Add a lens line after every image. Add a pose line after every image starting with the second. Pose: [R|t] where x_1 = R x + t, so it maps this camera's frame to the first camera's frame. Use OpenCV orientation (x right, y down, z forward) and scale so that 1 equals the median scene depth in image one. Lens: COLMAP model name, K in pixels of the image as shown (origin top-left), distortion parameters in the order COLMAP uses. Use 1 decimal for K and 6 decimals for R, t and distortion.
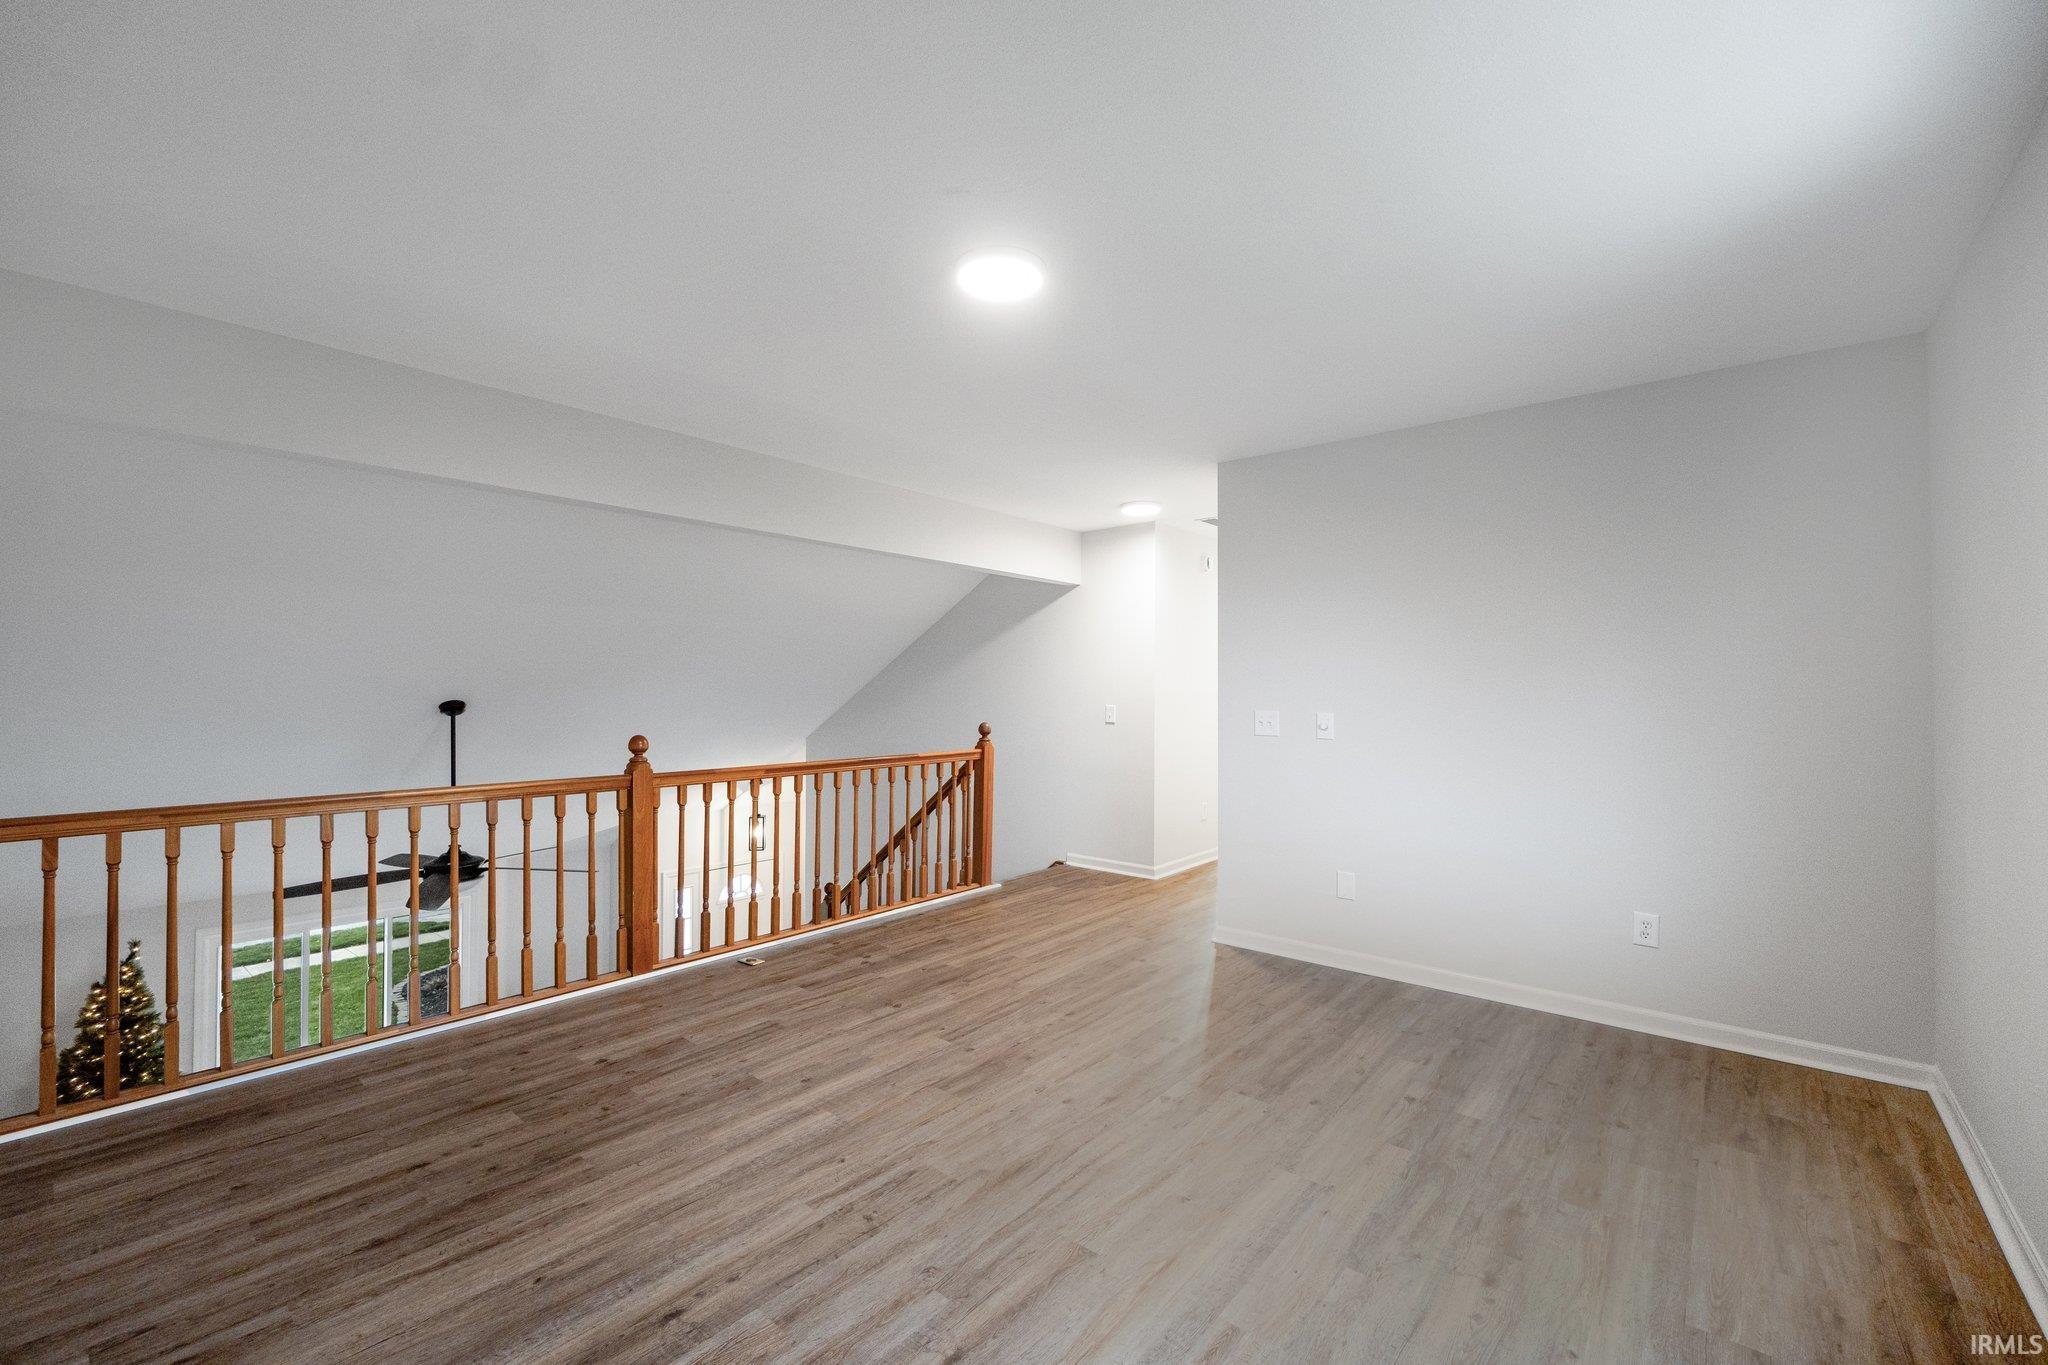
lens RADIAL K [[846.0, 0, 1022.3], [0, 846.0, 685.4], [0, 0, 1]] dist [-0.011179, 0.000242]
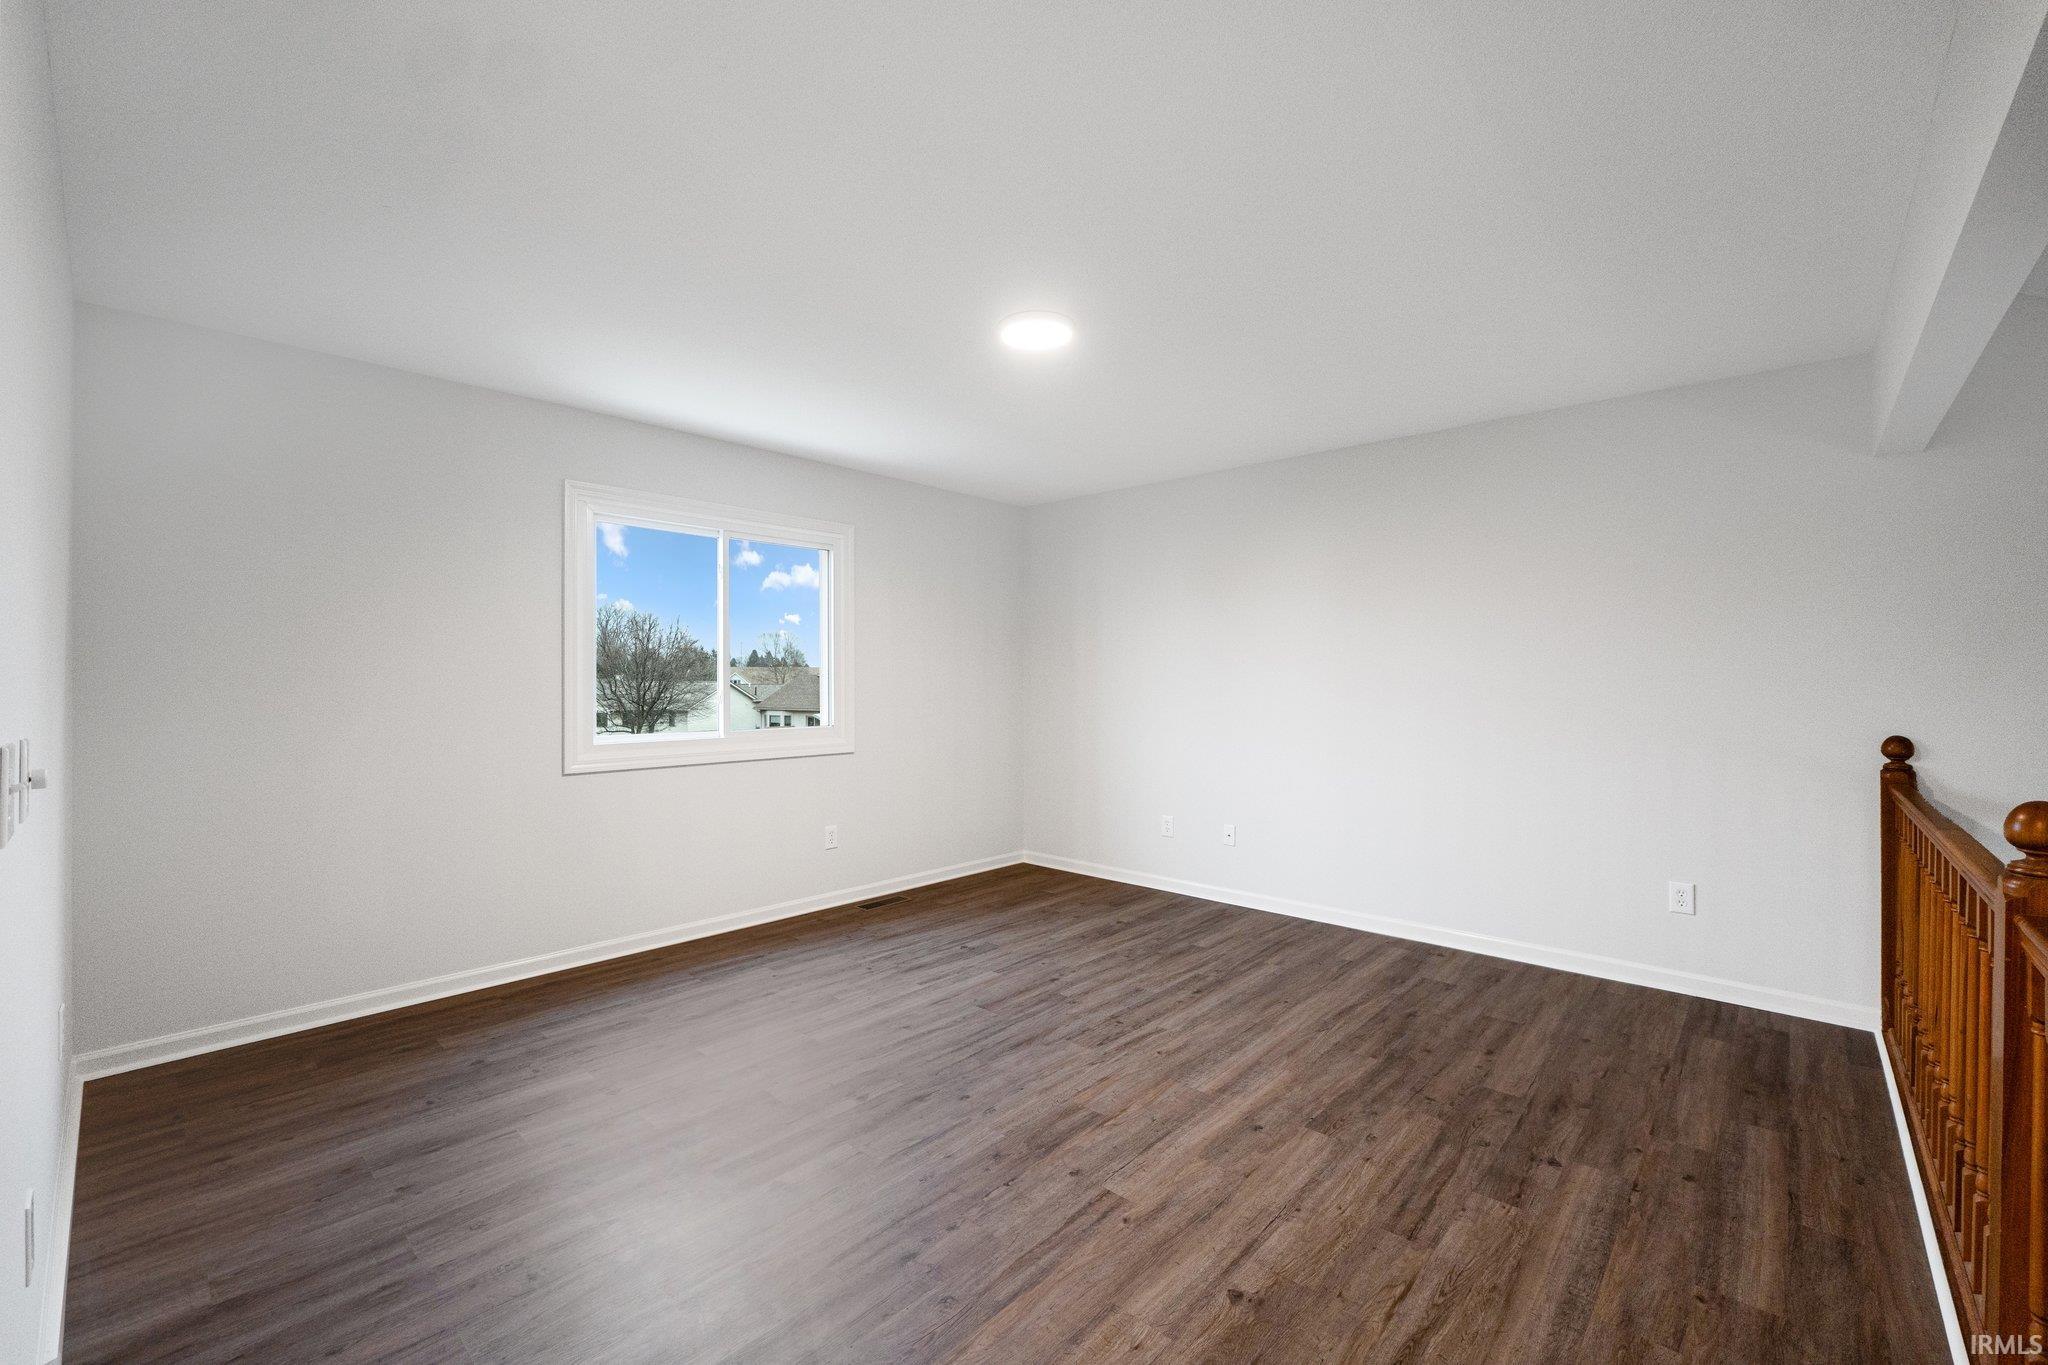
lens RADIAL K [[846.0, 0, 1025.2], [0, 846.0, 685.0], [0, 0, 1]] dist [-0.011179, 0.000242]
pose [[-0.999336, -0.005923, 0.035939, -0.053612], [-0.005961, 0.999982, -0.000972, 0.018877], [-0.035932, -0.001185, -0.999354, 2.159332]]
